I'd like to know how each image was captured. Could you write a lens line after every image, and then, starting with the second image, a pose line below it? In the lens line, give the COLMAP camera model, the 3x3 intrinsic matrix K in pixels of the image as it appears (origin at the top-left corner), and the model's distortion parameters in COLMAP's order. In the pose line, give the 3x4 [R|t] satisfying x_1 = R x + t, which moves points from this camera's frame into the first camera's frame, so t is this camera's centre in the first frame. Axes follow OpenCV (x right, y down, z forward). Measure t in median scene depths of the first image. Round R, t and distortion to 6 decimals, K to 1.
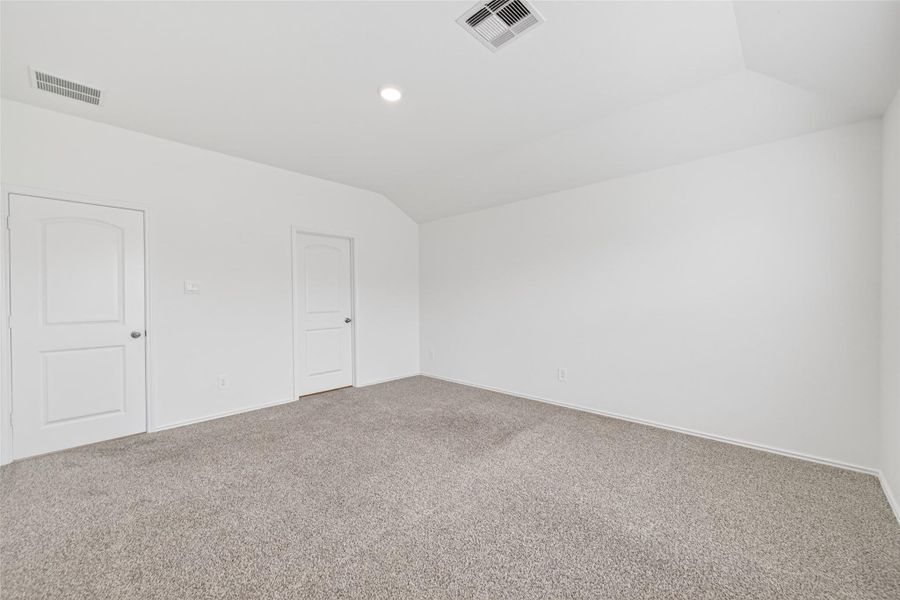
lens RADIAL K [[354.0, 0, 454.3], [0, 354.0, 296.9], [0, 0, 1]] dist [0.009731, -0.000920]
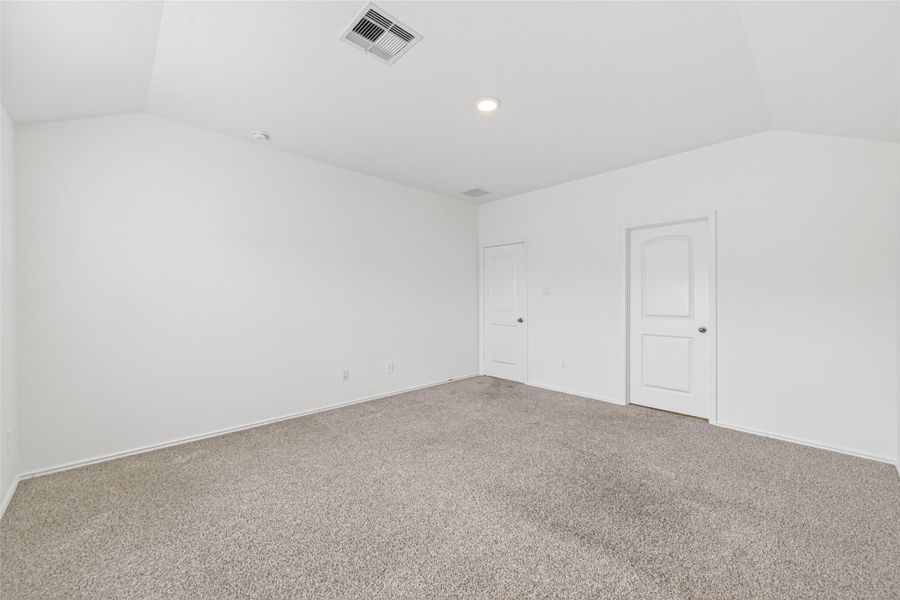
lens RADIAL K [[354.0, 0, 454.5], [0, 354.0, 300.5], [0, 0, 1]] dist [0.009731, -0.000920]
pose [[-0.054674, 0.015551, -0.998383, 0.542886], [0.001811, 0.999879, 0.015475, -0.009487], [0.998503, -0.000962, -0.054695, 0.590517]]
